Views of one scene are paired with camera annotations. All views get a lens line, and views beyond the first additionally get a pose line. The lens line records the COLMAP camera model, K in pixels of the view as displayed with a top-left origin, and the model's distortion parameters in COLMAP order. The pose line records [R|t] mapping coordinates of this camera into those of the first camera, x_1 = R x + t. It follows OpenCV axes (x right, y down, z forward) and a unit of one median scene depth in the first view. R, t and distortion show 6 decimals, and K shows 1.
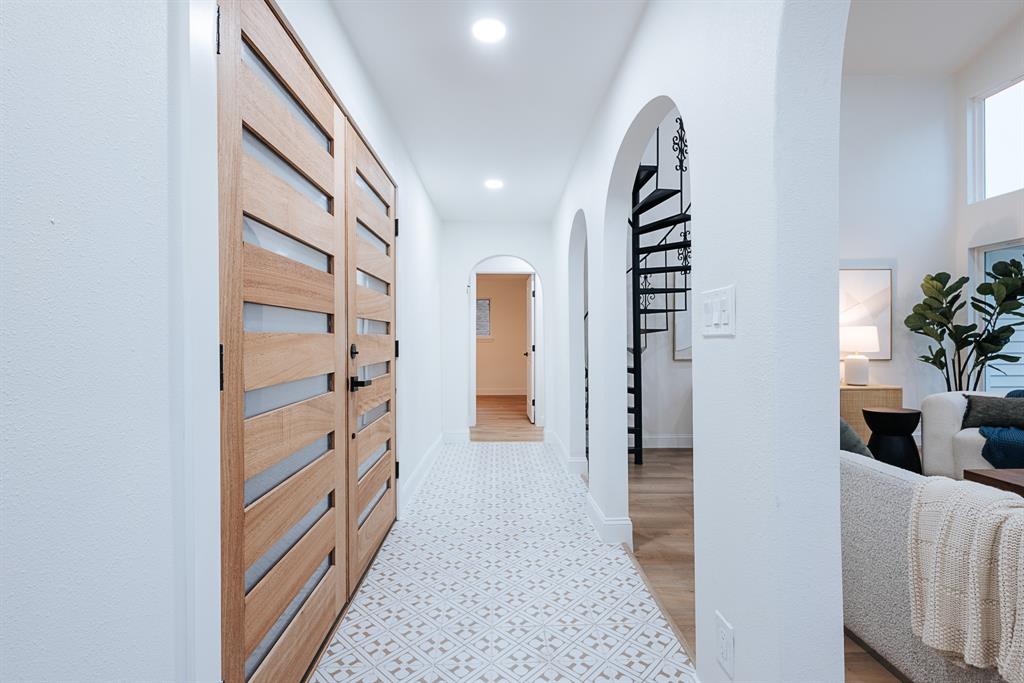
lens RADIAL K [[458.0, 0, 511.7], [0, 458.0, 338.6], [0, 0, 1]] dist [0.000919, 0.000034]
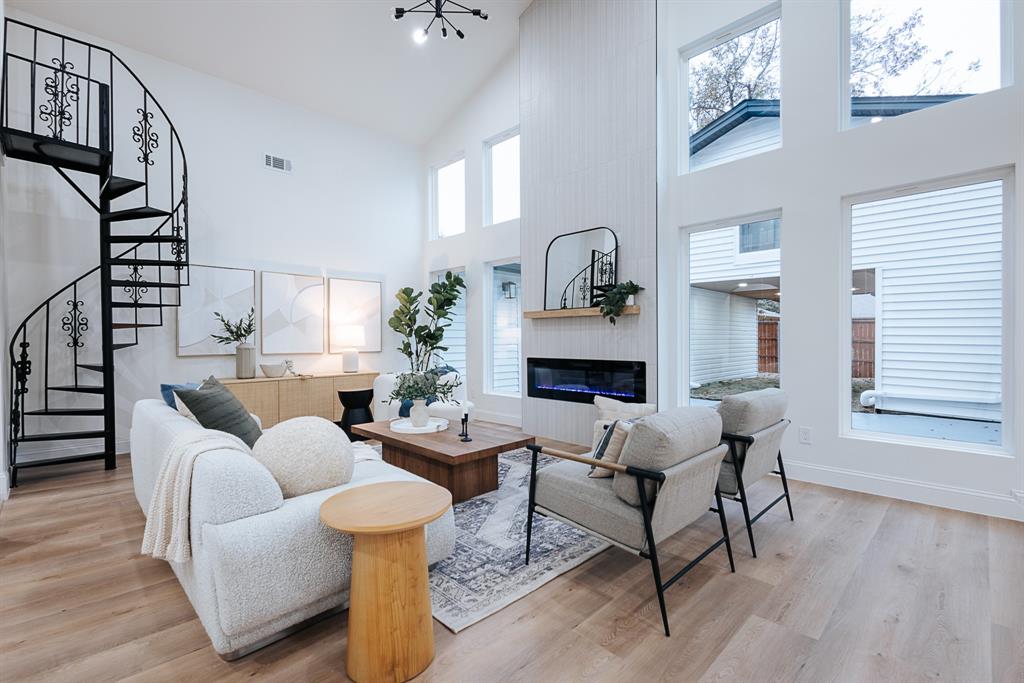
lens RADIAL K [[458.0, 0, 514.5], [0, 458.0, 339.0], [0, 0, 1]] dist [0.000919, 0.000034]
pose [[0.719116, -0.002994, 0.694883, 0.213004], [0.002160, 0.999996, 0.002074, 0.009336], [-0.694886, 0.000009, 0.719120, -0.219575]]
